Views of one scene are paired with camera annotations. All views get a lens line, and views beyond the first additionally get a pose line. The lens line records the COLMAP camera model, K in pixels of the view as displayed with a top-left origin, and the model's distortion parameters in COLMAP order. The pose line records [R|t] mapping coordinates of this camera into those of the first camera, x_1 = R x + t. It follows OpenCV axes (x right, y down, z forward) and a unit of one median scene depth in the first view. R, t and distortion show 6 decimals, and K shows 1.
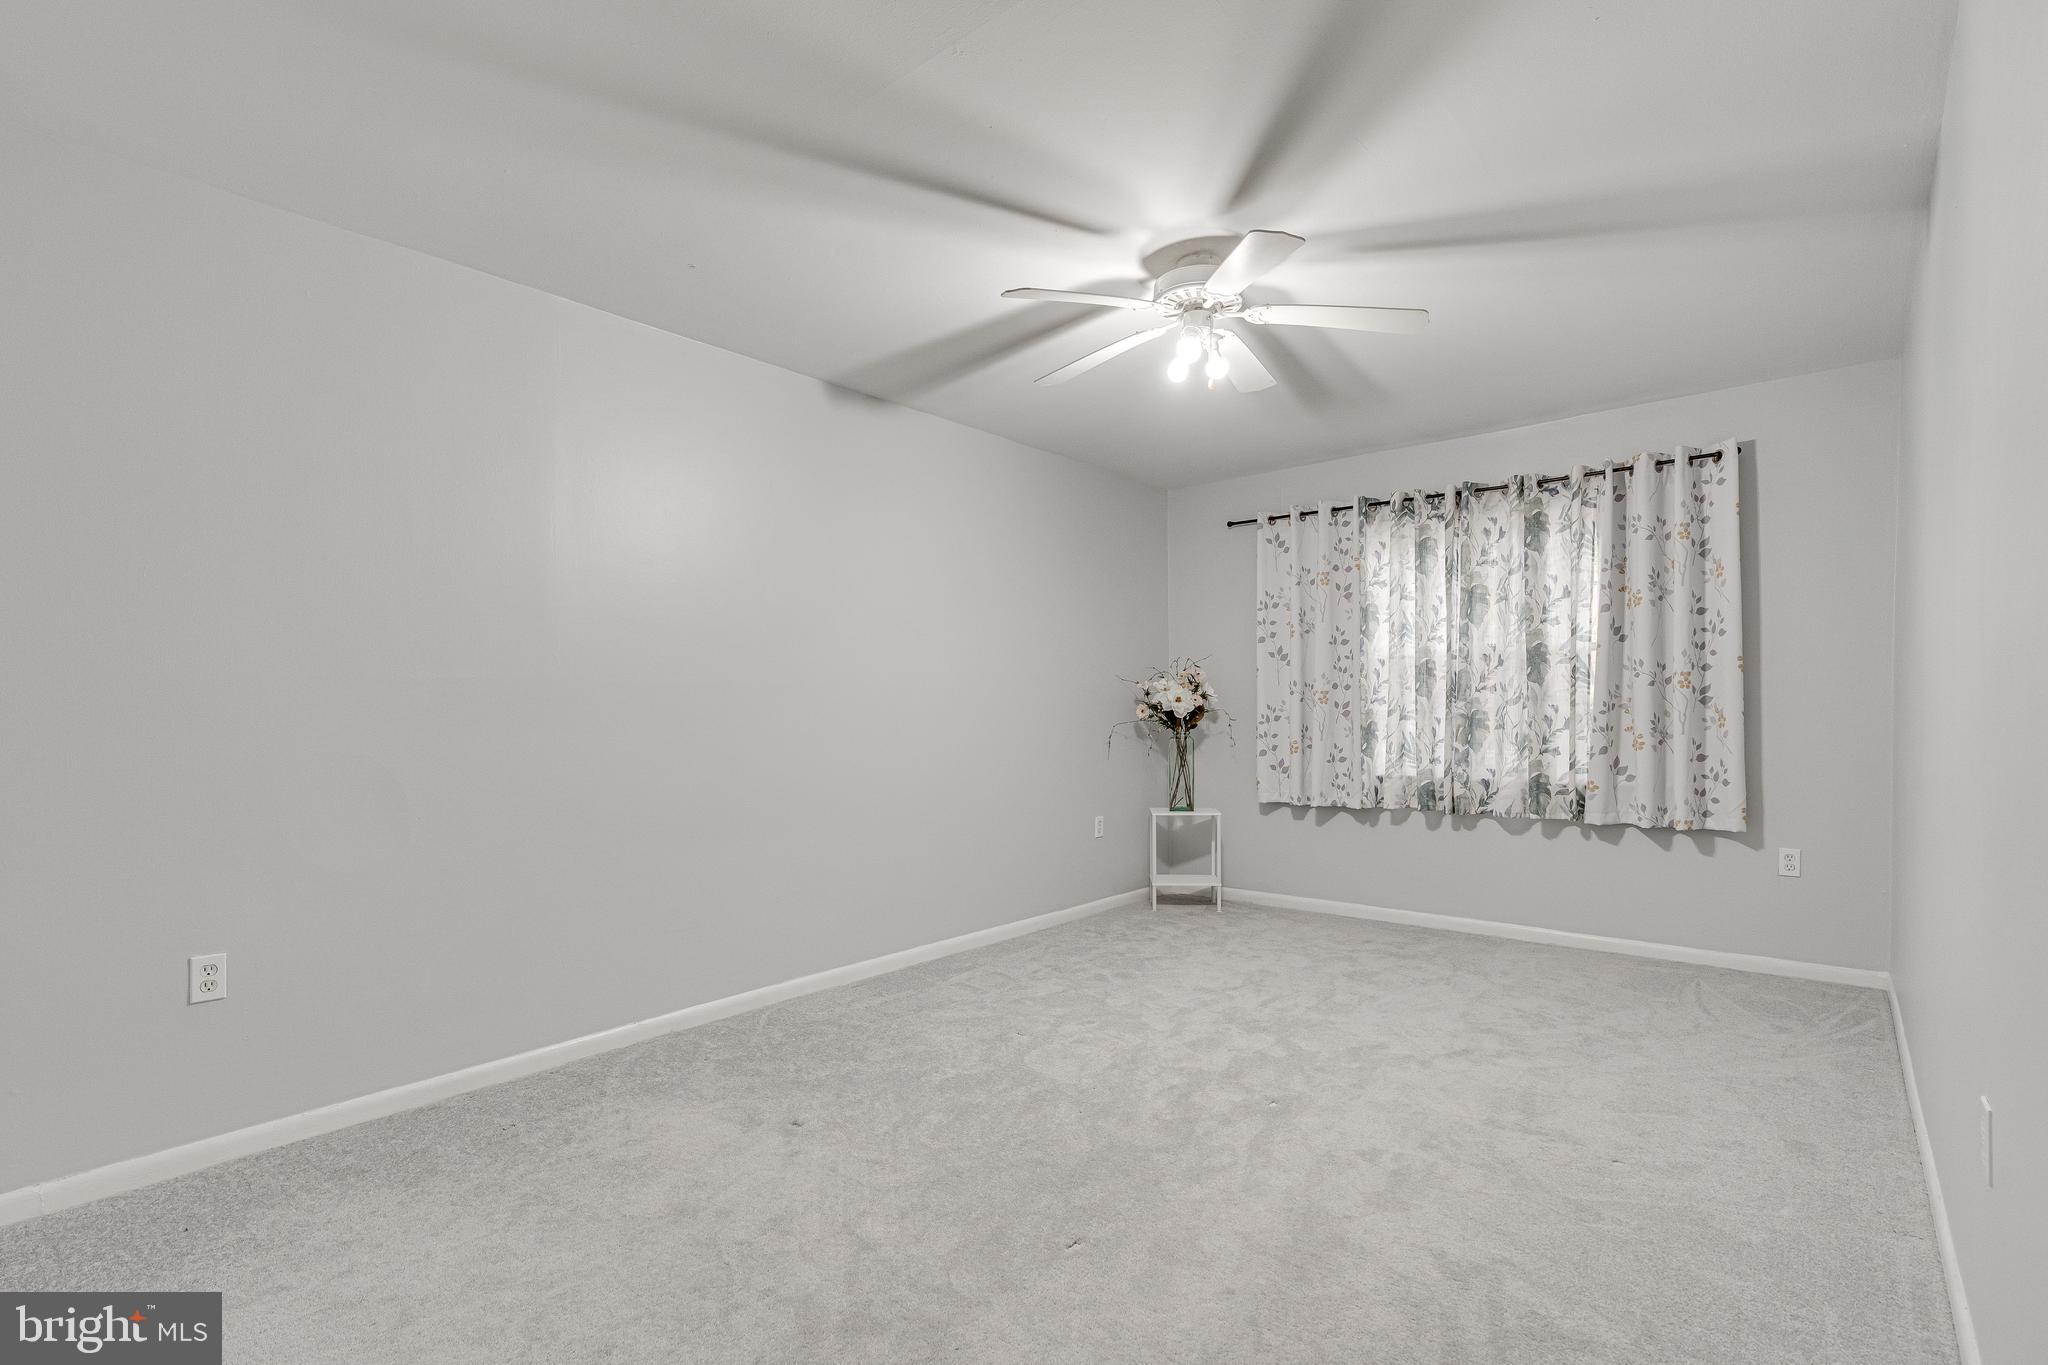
lens RADIAL K [[941.8, 0, 976.9], [0, 941.8, 742.5], [0, 0, 1]] dist [-0.002025, 0.000890]
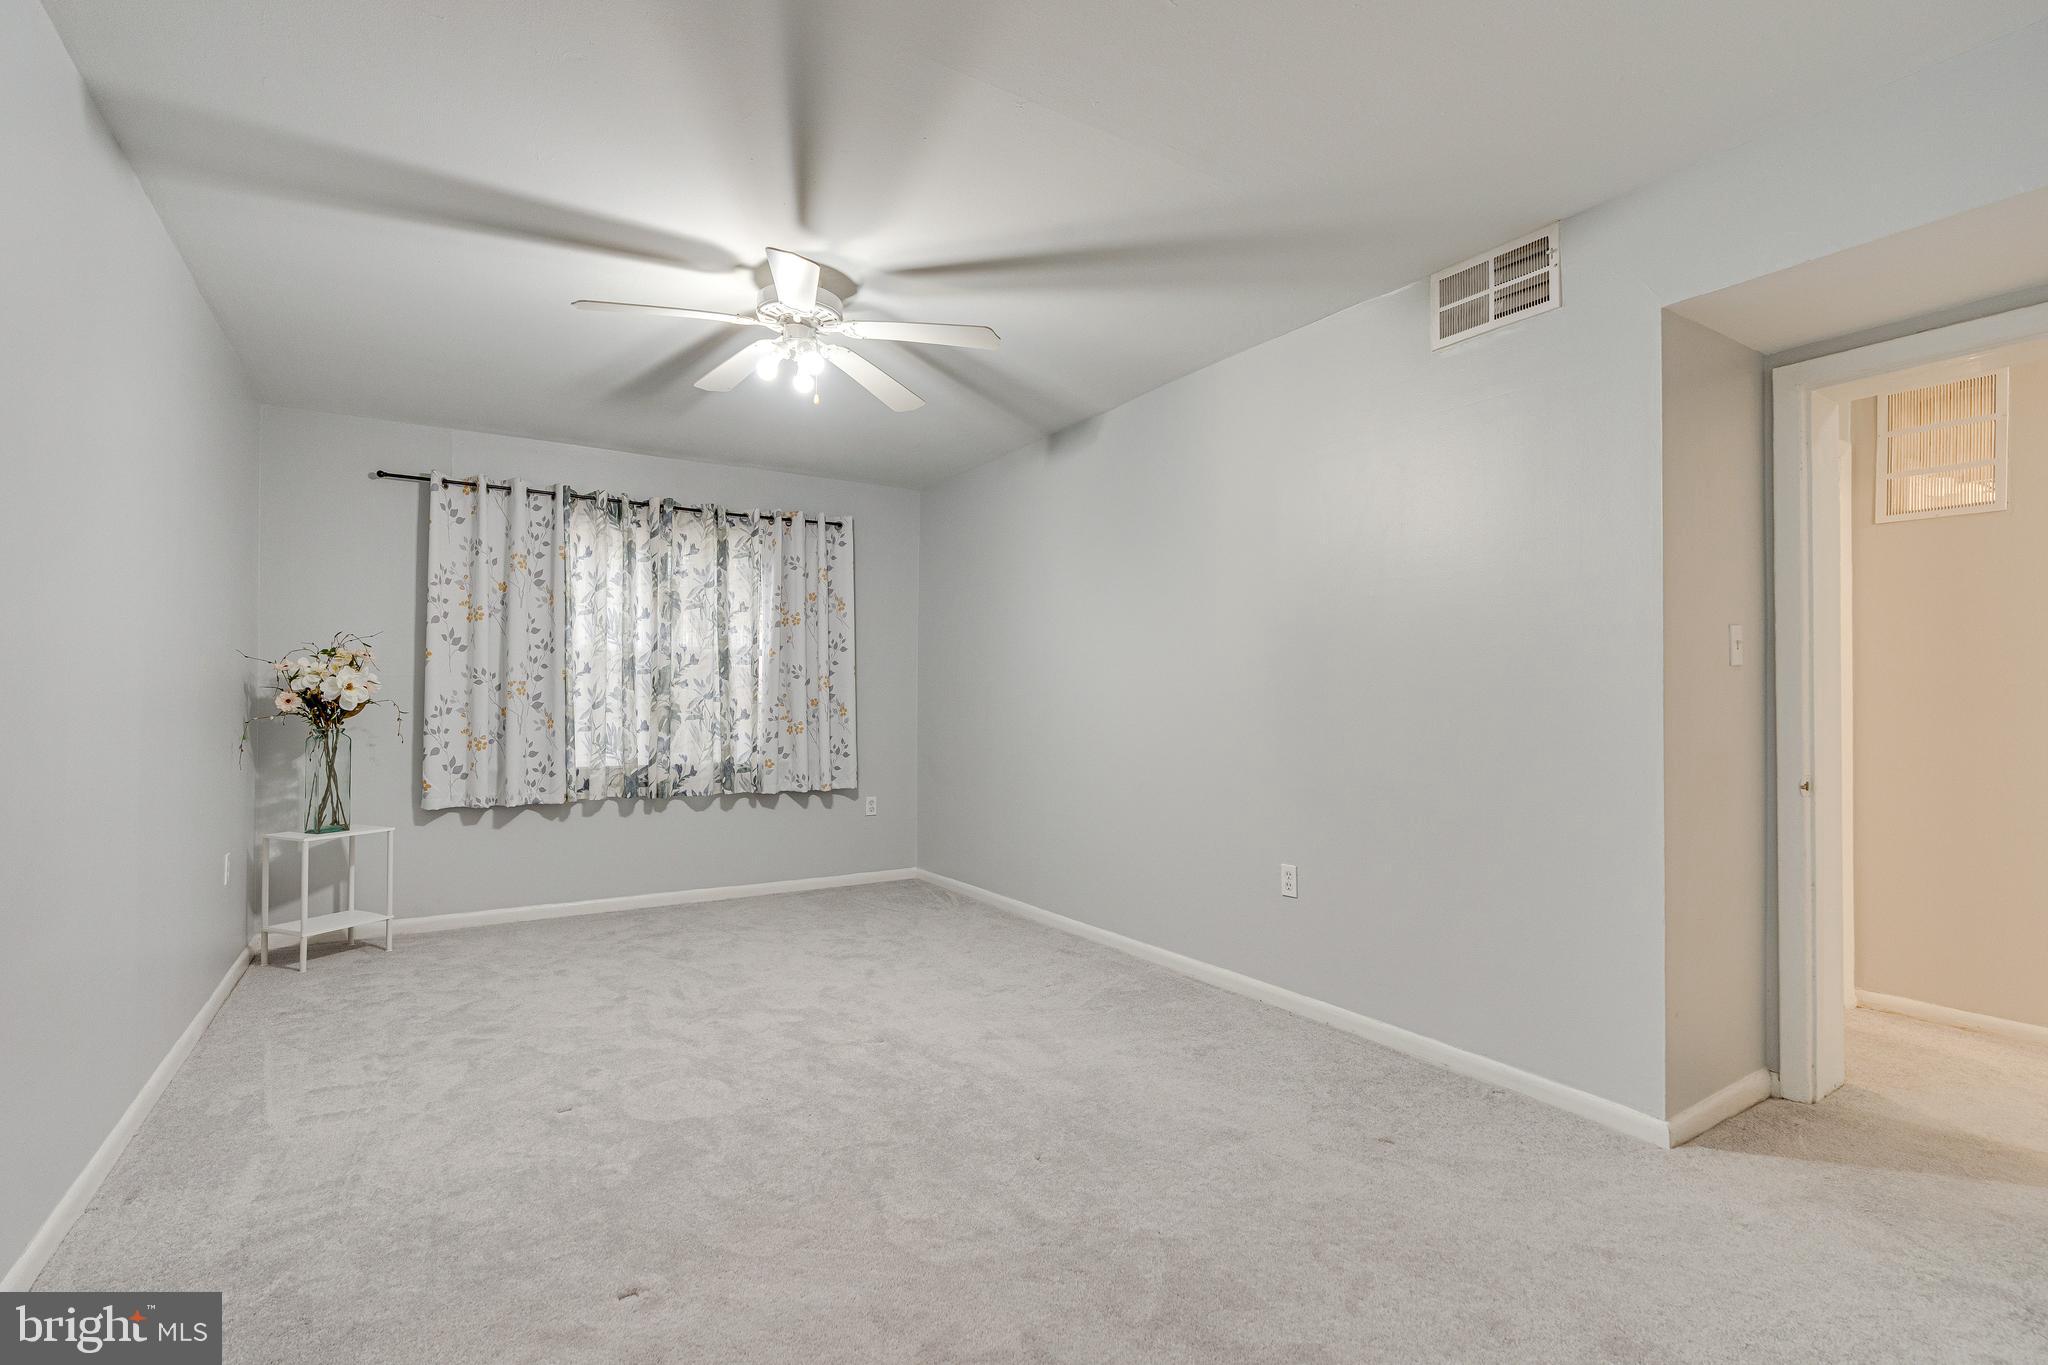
lens RADIAL K [[941.8, 0, 1016.4], [0, 941.8, 685.6], [0, 0, 1]] dist [-0.002025, 0.000890]
pose [[0.284166, 0.030602, 0.958287, -0.427726], [0.034064, 0.998537, -0.041989, 0.006198], [-0.958170, 0.044575, 0.282708, 0.297970]]
